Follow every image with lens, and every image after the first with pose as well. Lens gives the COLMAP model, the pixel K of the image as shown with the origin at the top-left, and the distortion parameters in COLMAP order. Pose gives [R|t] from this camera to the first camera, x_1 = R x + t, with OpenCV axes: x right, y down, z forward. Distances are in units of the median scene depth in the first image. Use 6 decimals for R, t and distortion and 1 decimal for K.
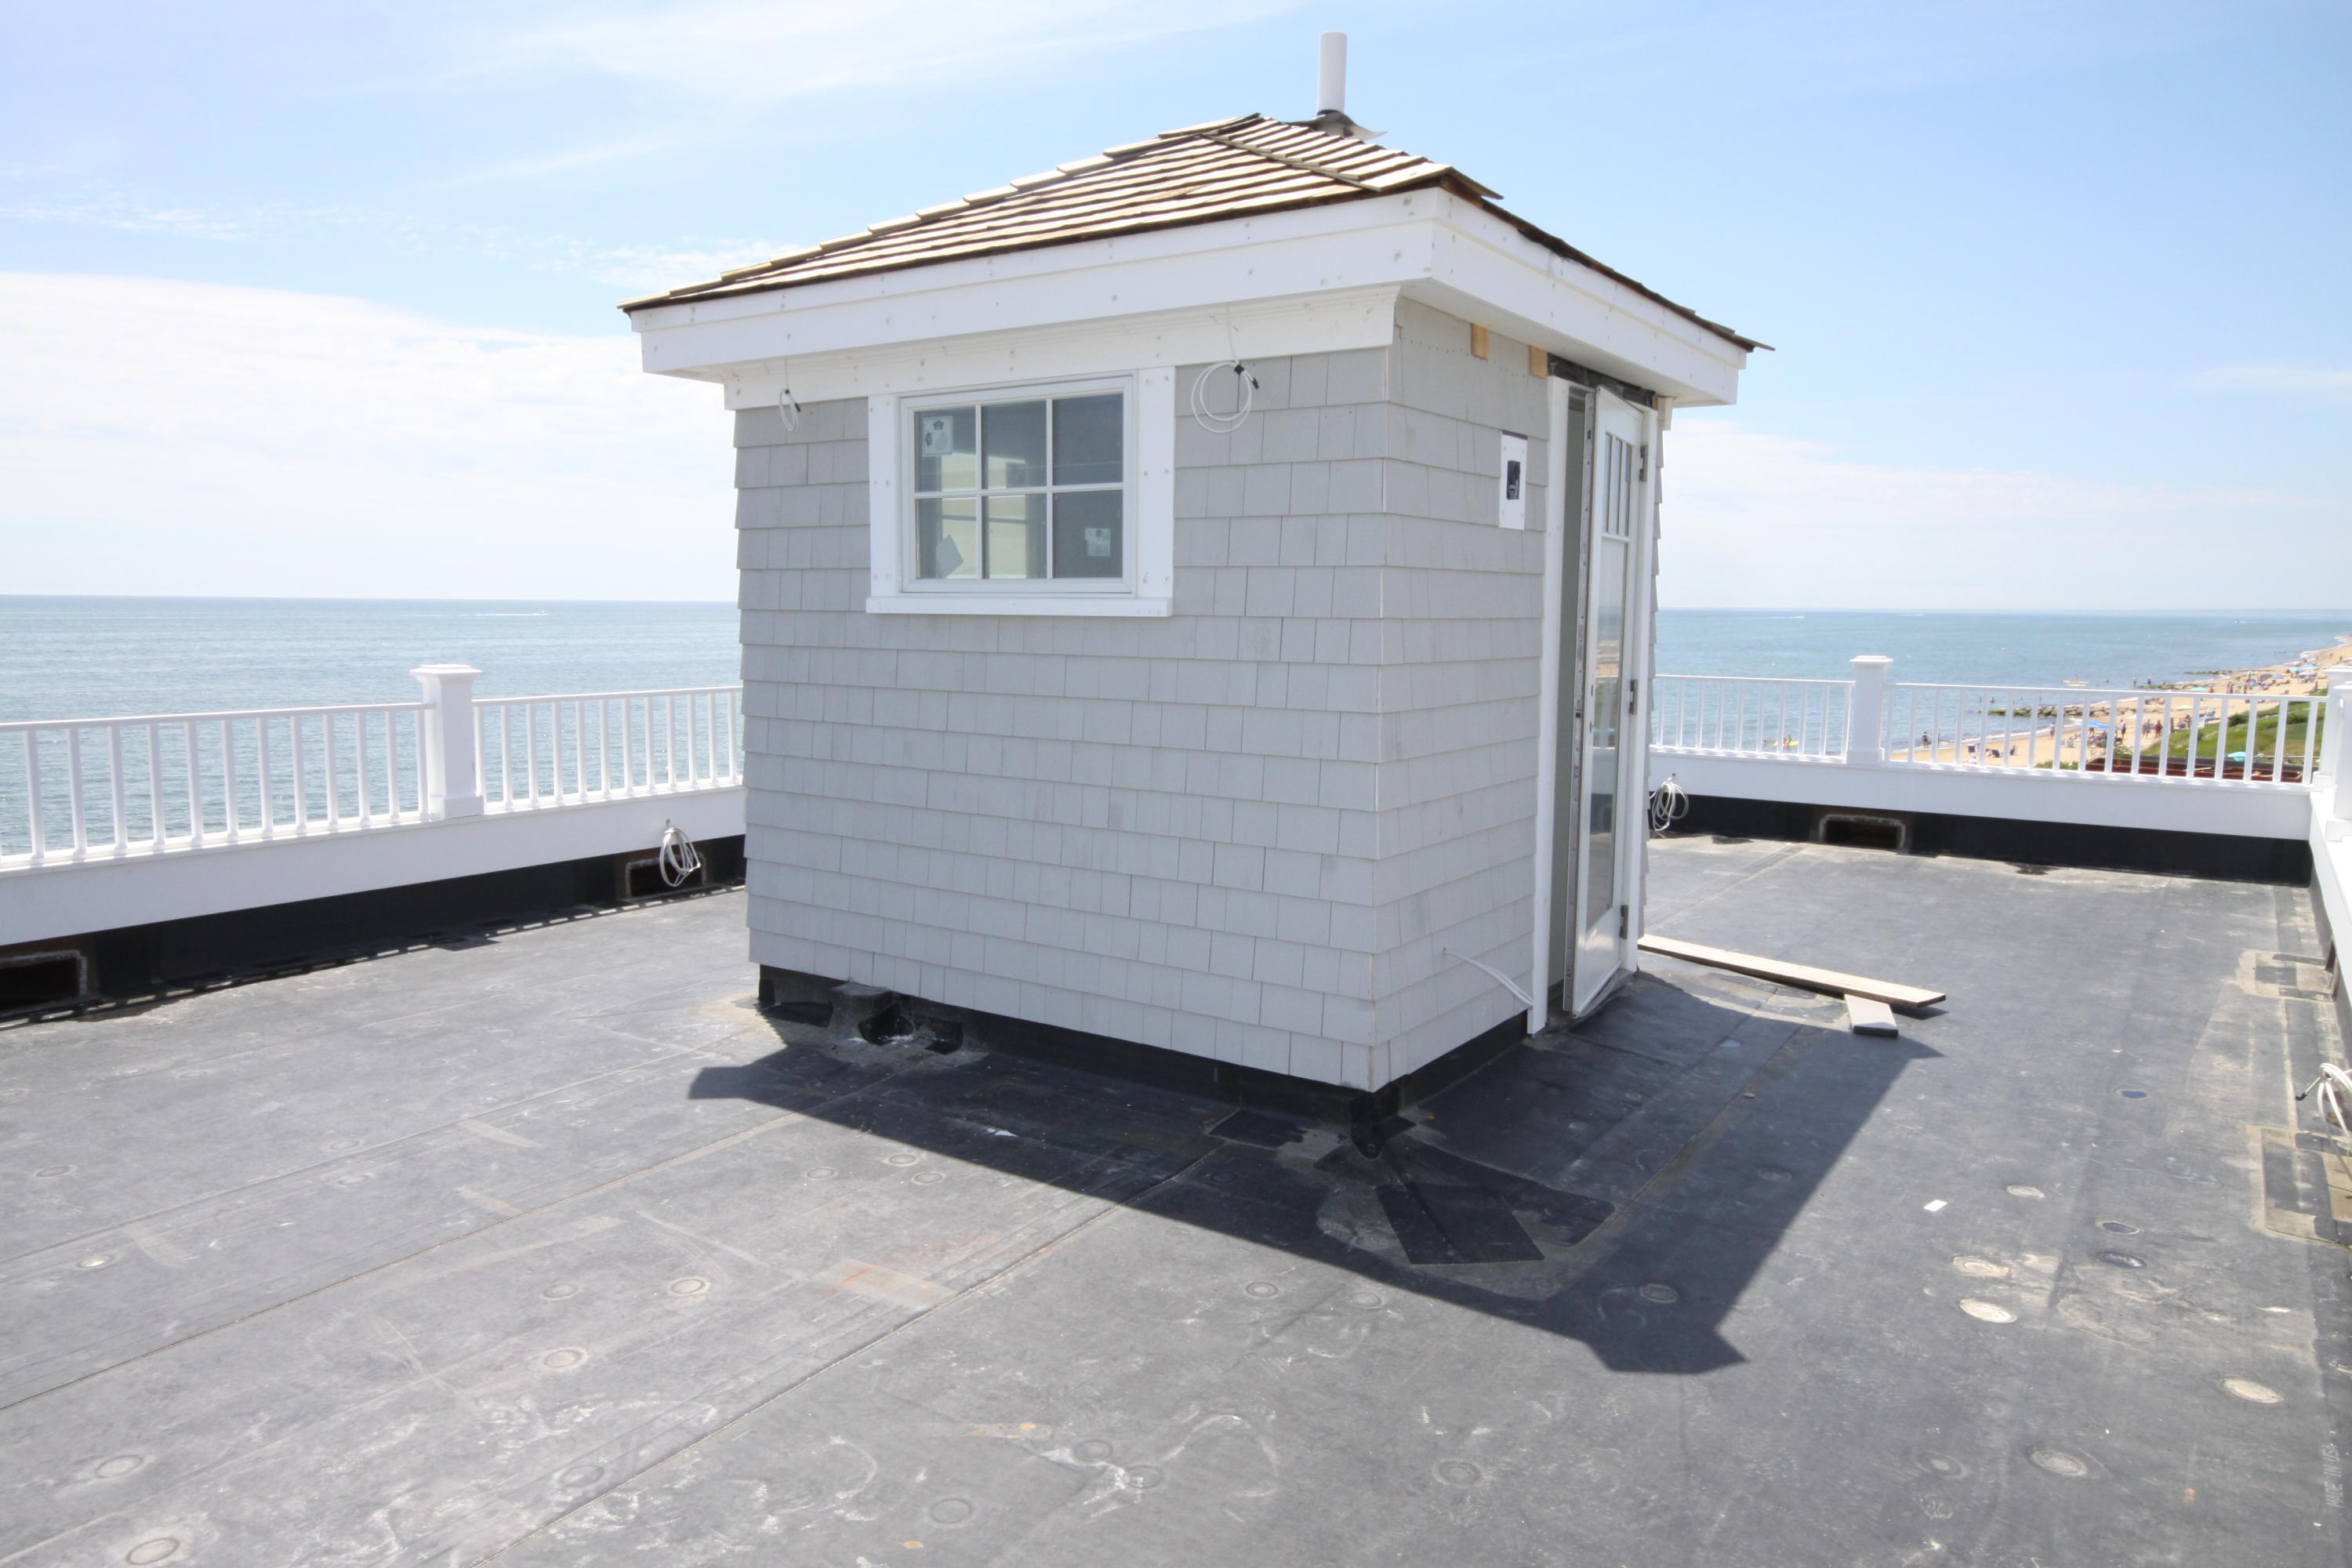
lens RADIAL K [[1541.1, 0, 1159.6], [0, 1541.1, 791.5], [0, 0, 1]] dist [0.007448, 0.008185]
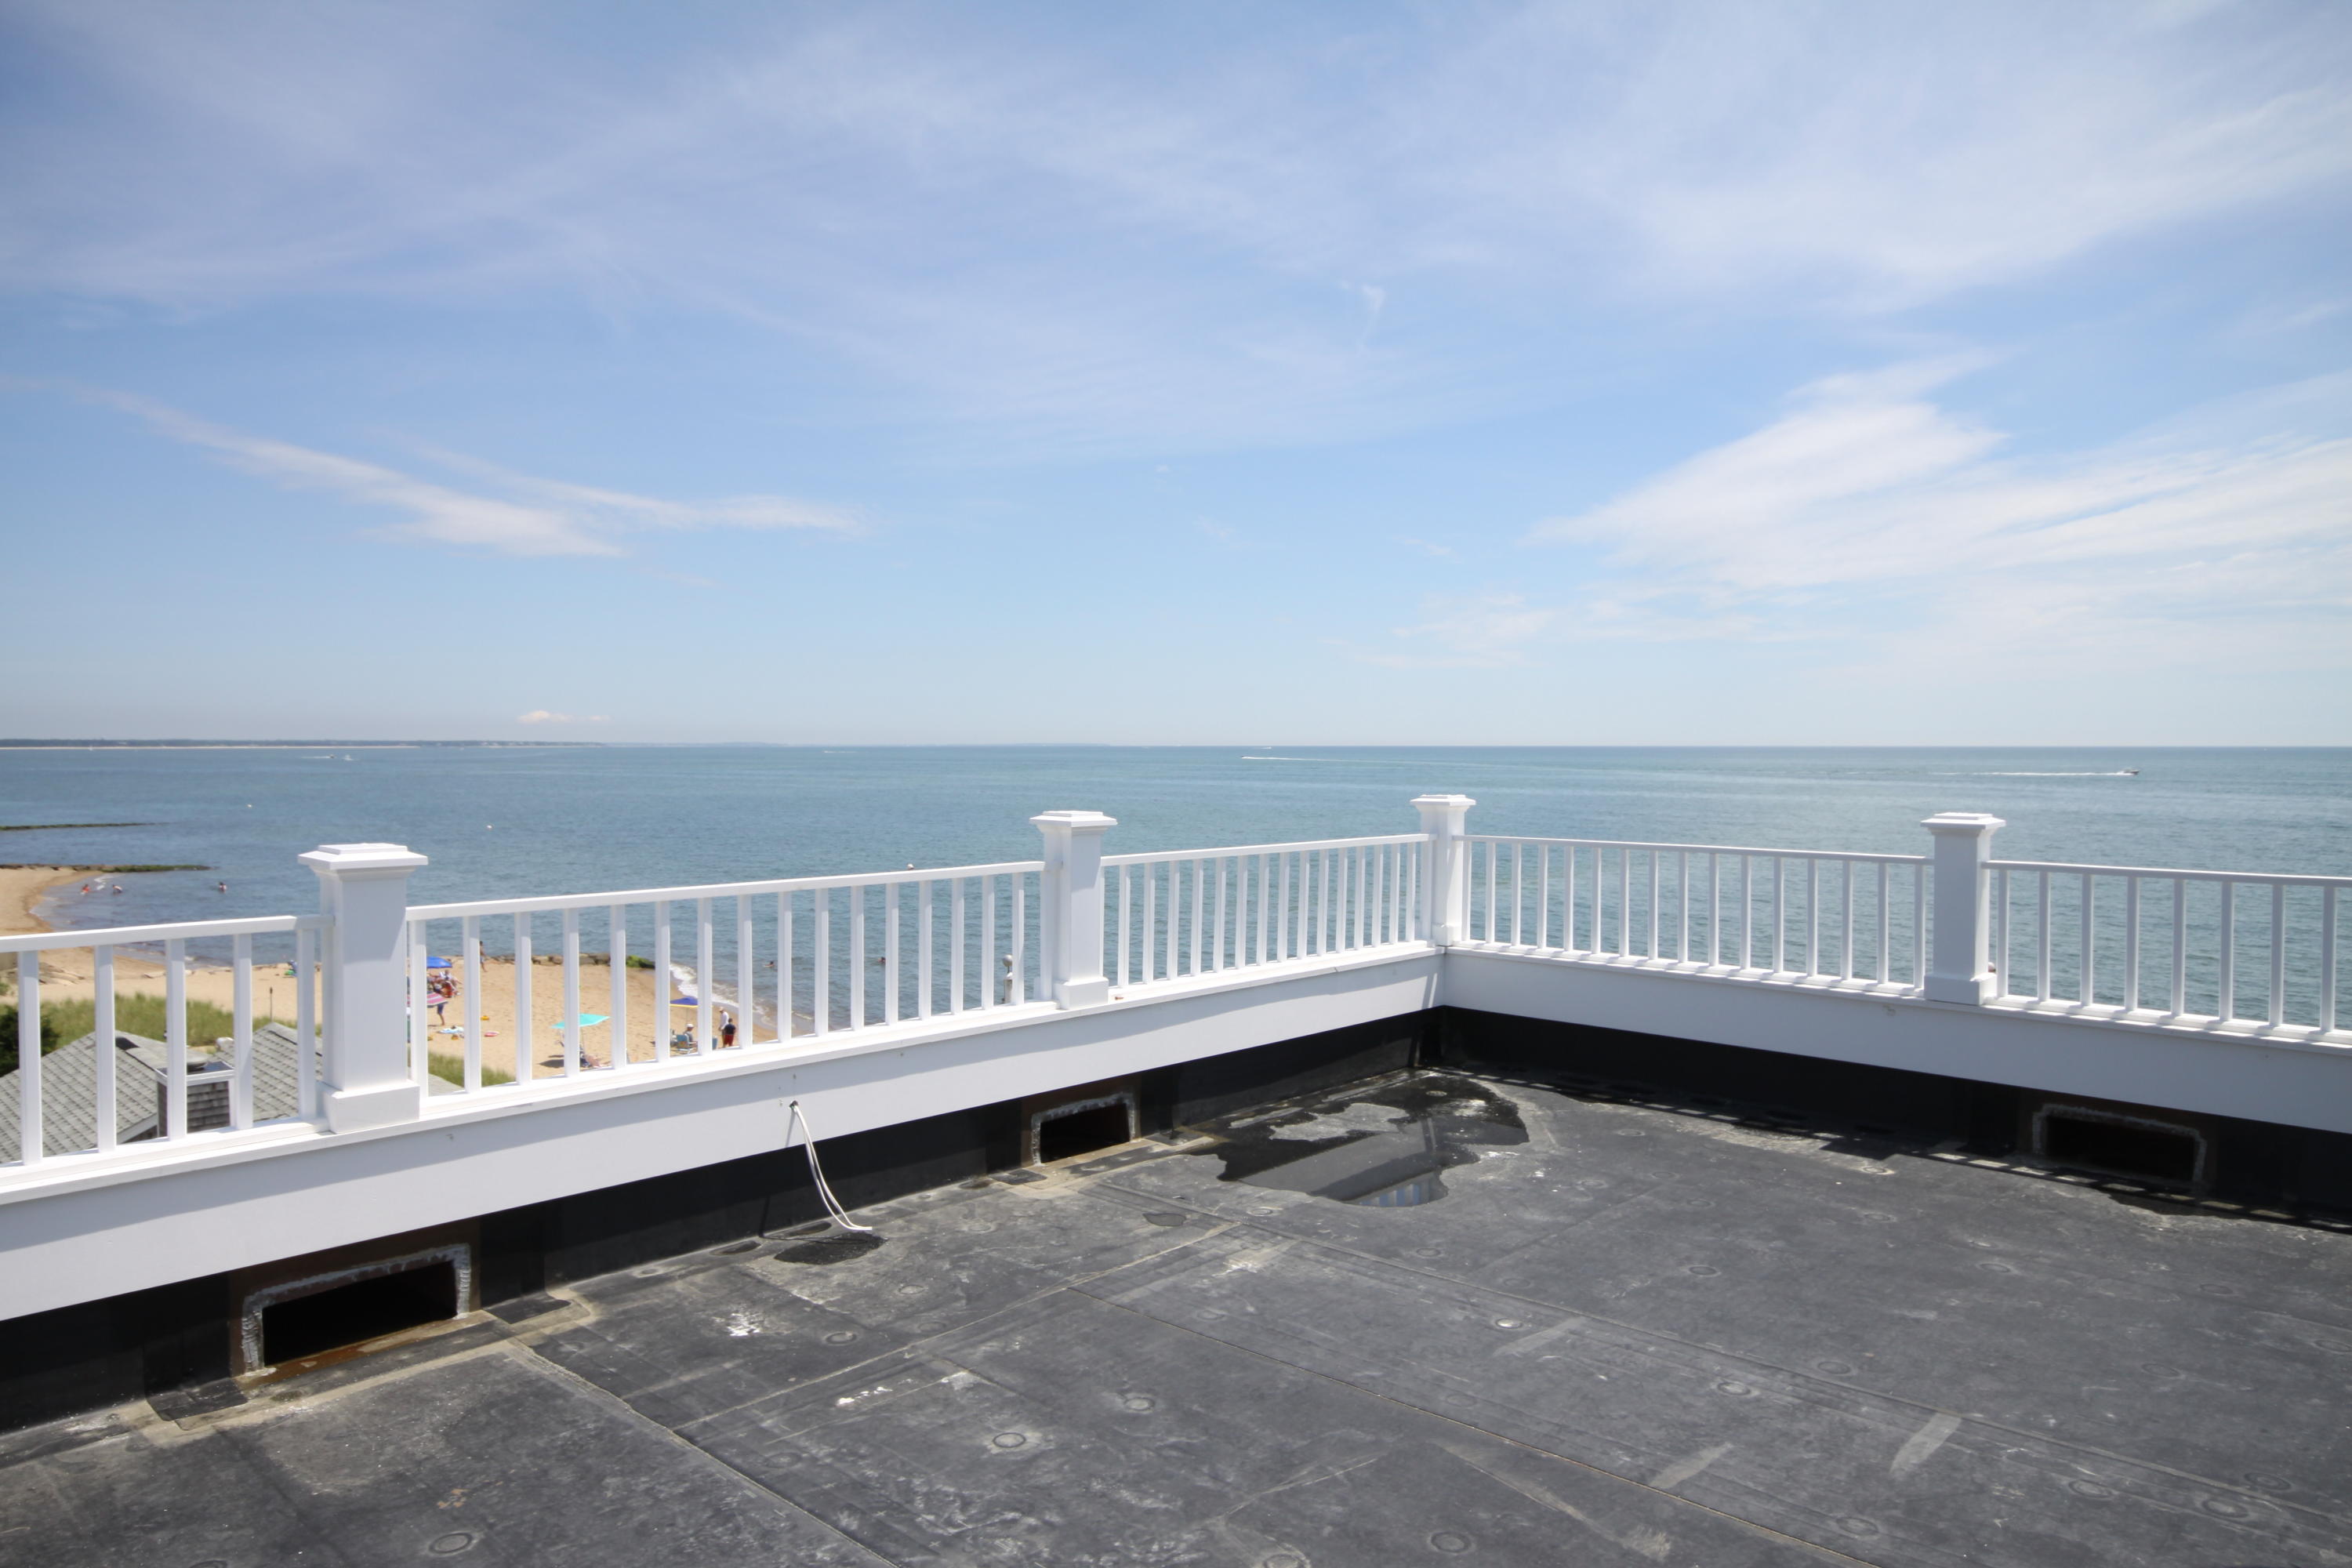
lens RADIAL K [[1541.1, 0, 1188.0], [0, 1541.1, 807.6], [0, 0, 1]] dist [0.007448, 0.008185]
pose [[-0.157567, 0.030516, -0.987037, 0.332724], [-0.123566, 0.991057, 0.050366, -0.068905], [0.979747, 0.129900, -0.152388, 0.711490]]
